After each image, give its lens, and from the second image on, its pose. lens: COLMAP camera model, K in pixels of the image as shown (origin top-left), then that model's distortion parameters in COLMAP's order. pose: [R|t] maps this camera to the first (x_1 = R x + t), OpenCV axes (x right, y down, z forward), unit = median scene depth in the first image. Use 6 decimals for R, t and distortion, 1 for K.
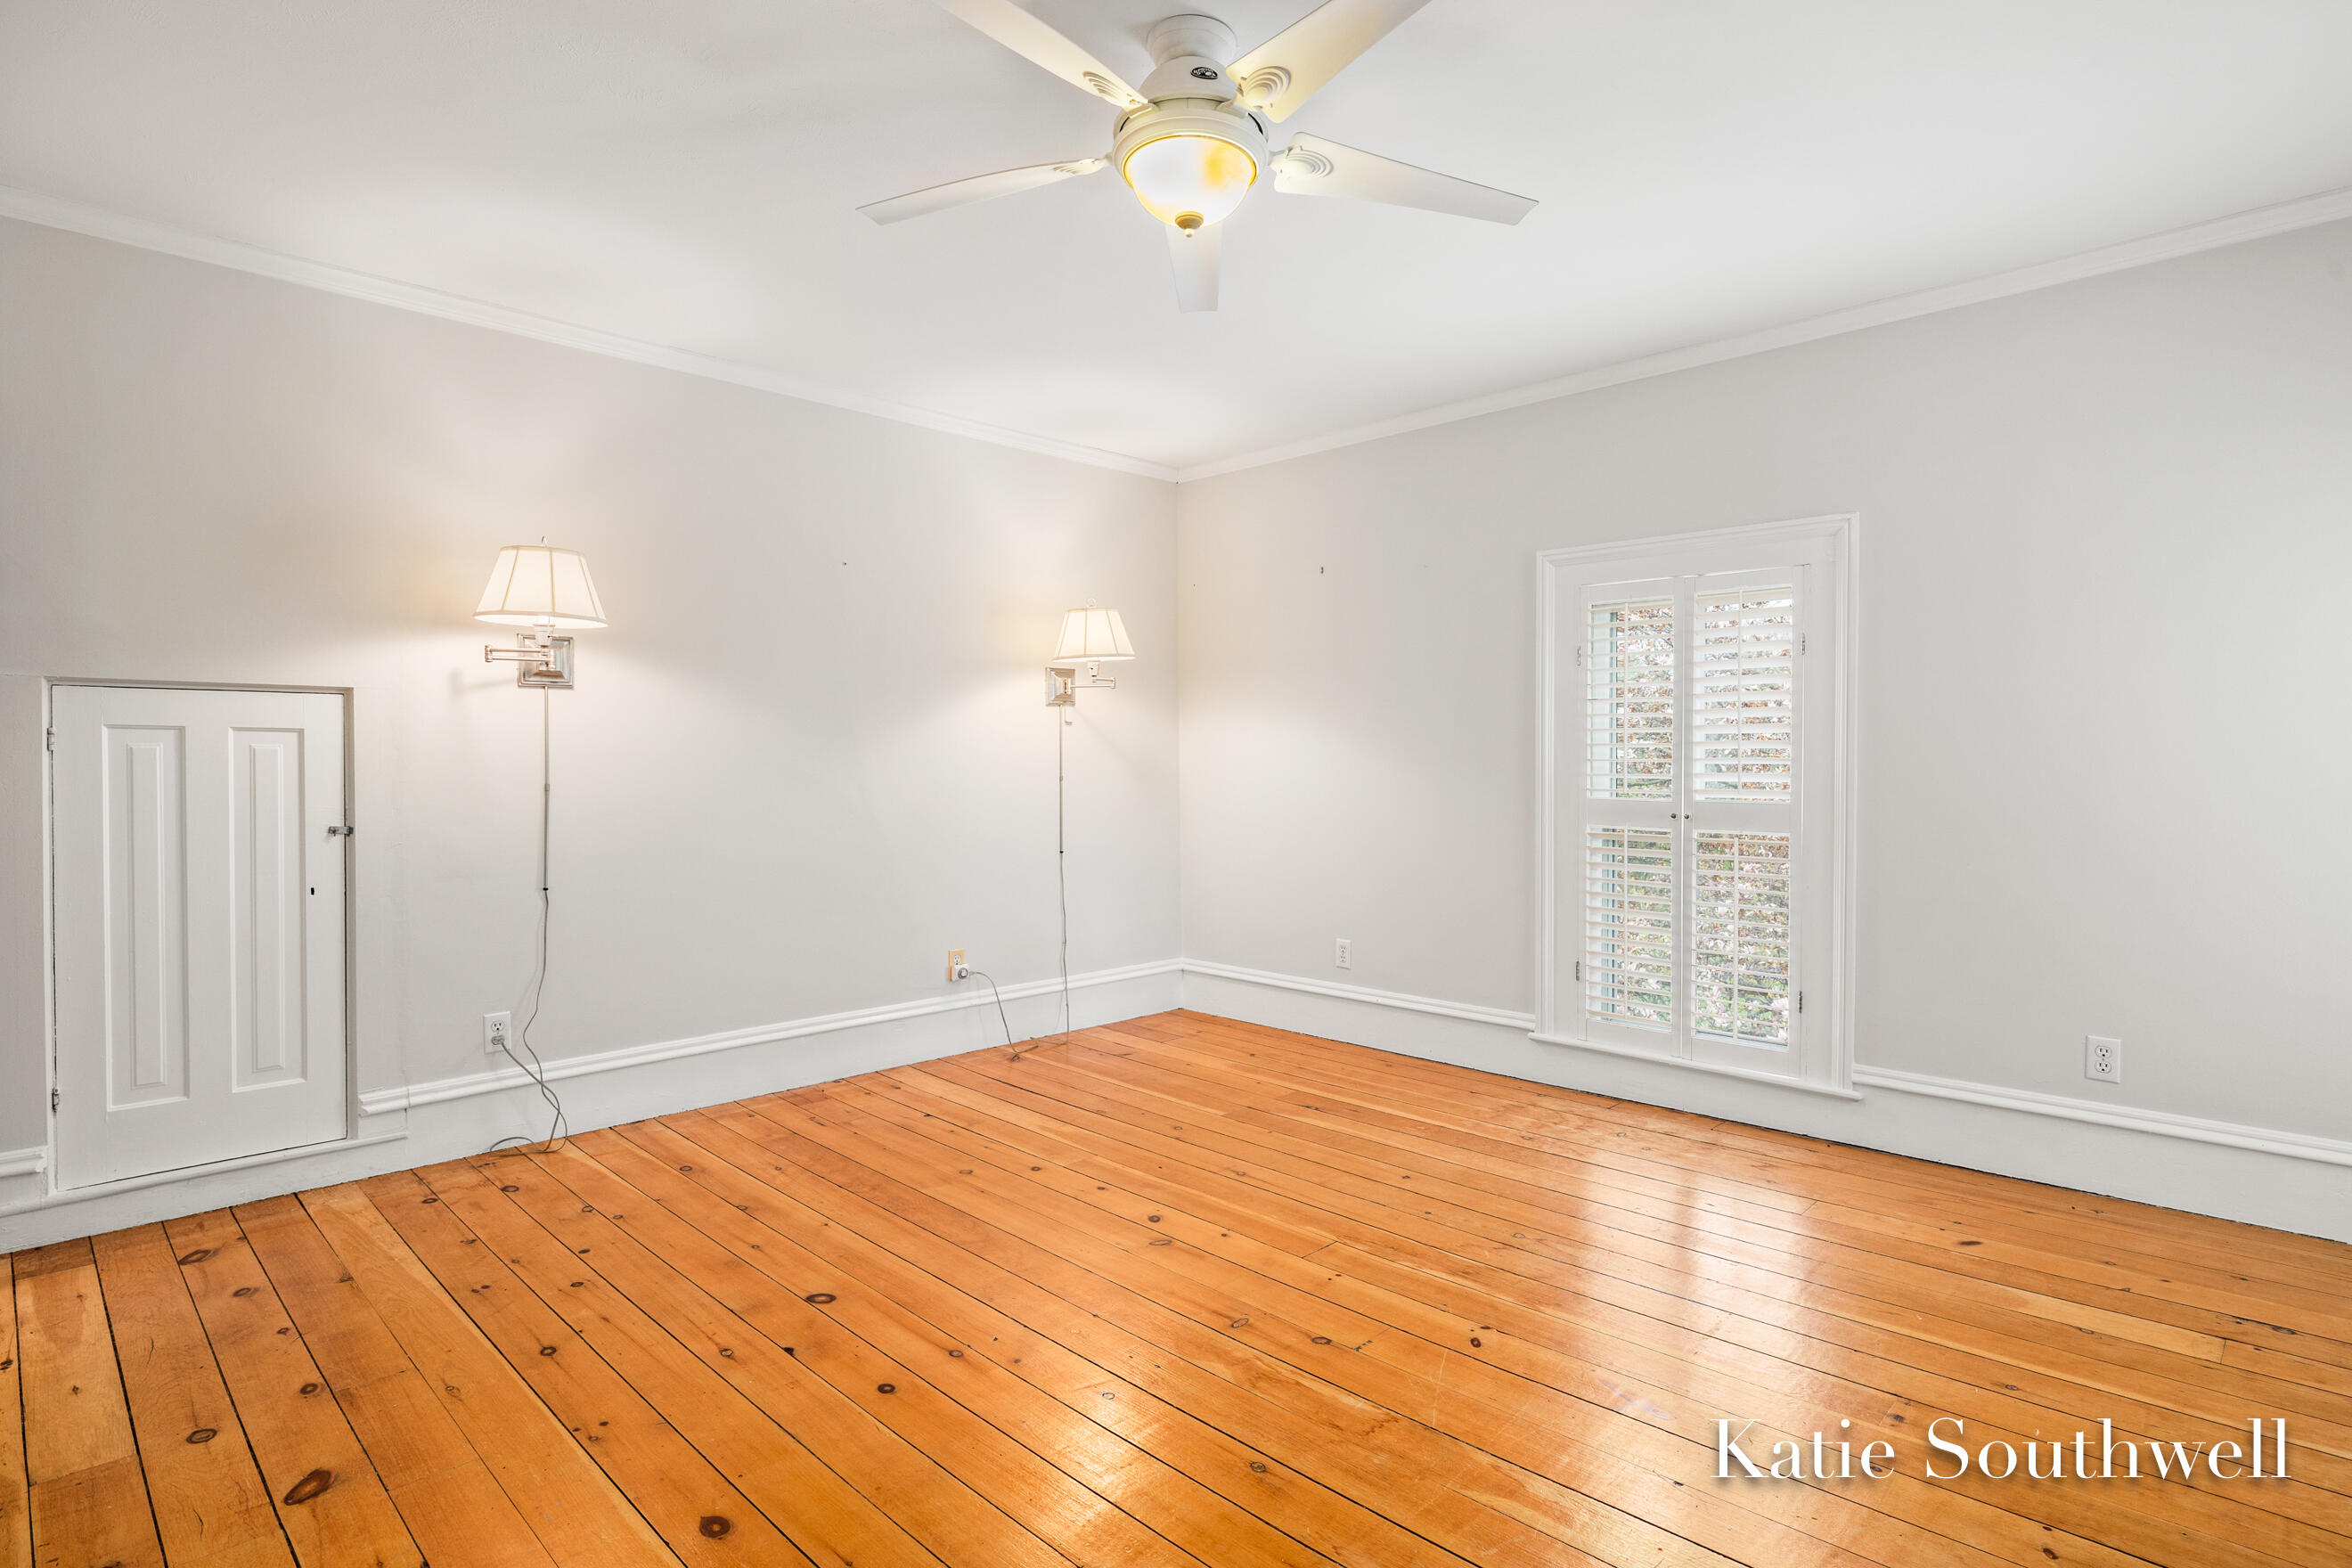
lens RADIAL K [[1184.0, 0, 1172.7], [0, 1184.0, 776.9], [0, 0, 1]] dist [-0.001379, -0.000015]
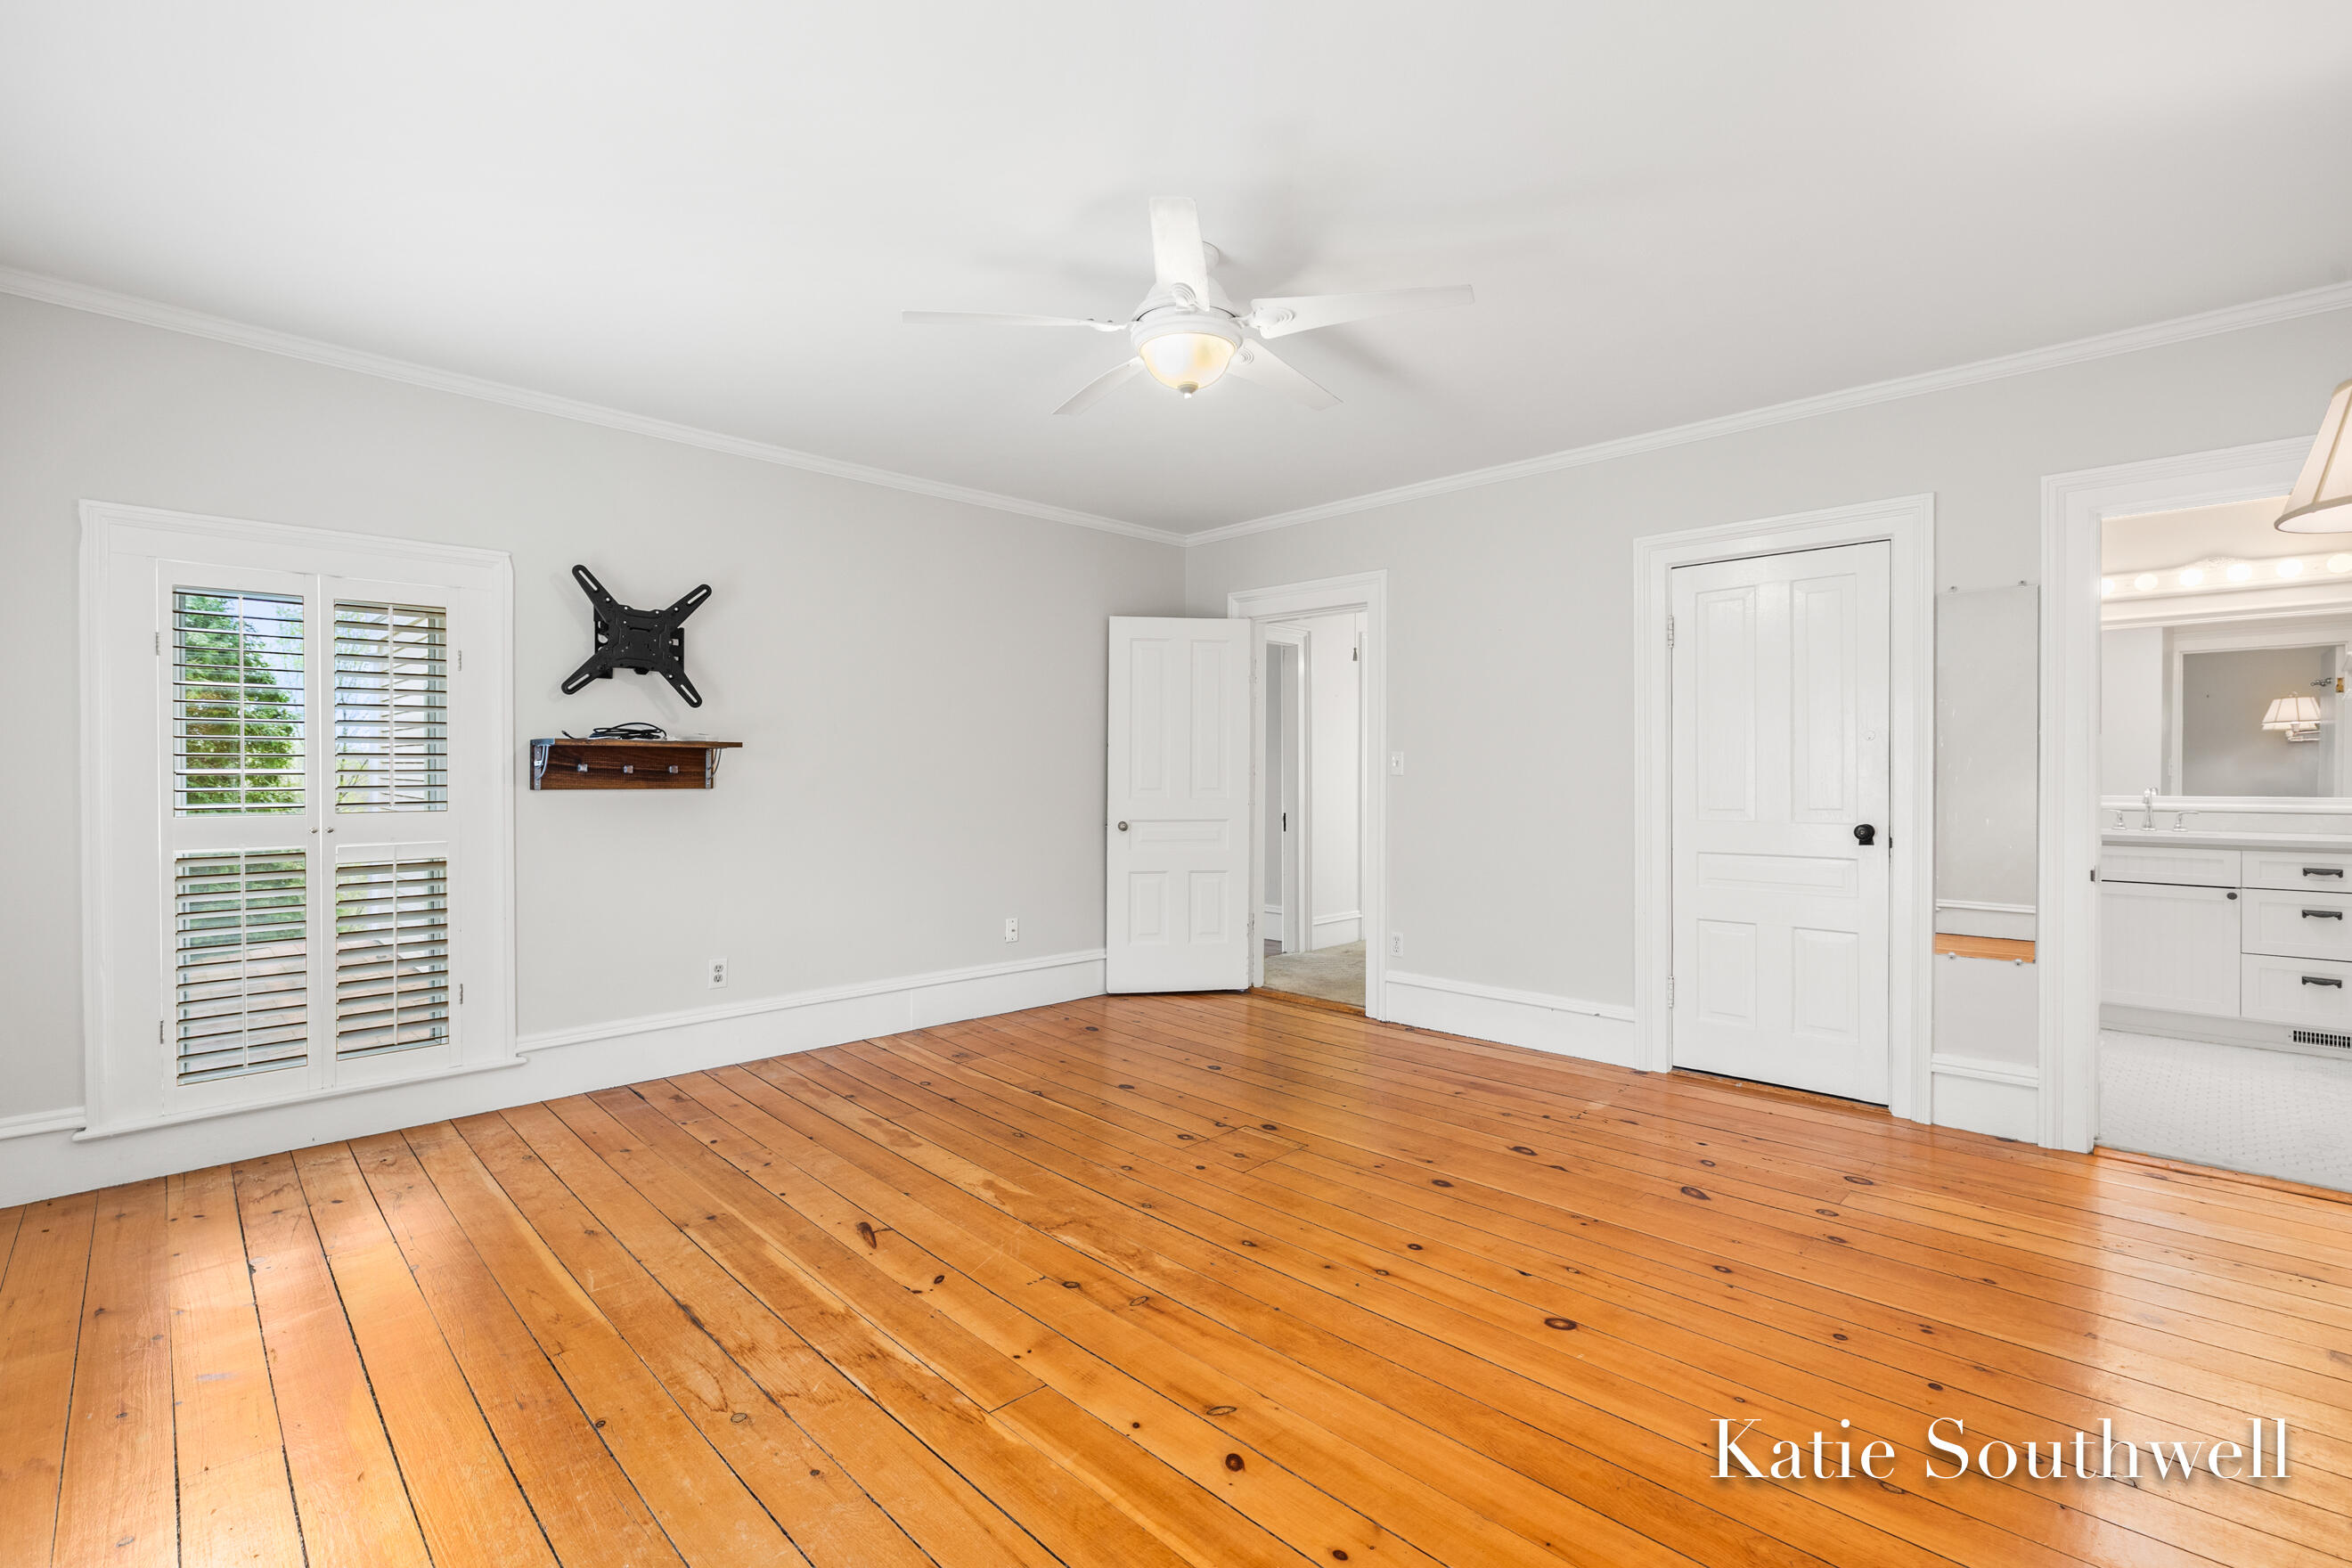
lens RADIAL K [[1062.6, 0, 1181.0], [0, 1062.6, 777.4], [0, 0, 1]] dist [-0.007034, 0.001702]
pose [[-0.999996, 0.001128, 0.002657, 0.016008], [0.001163, 0.999913, 0.013142, -0.023661], [-0.002642, 0.013145, -0.999910, 1.921102]]
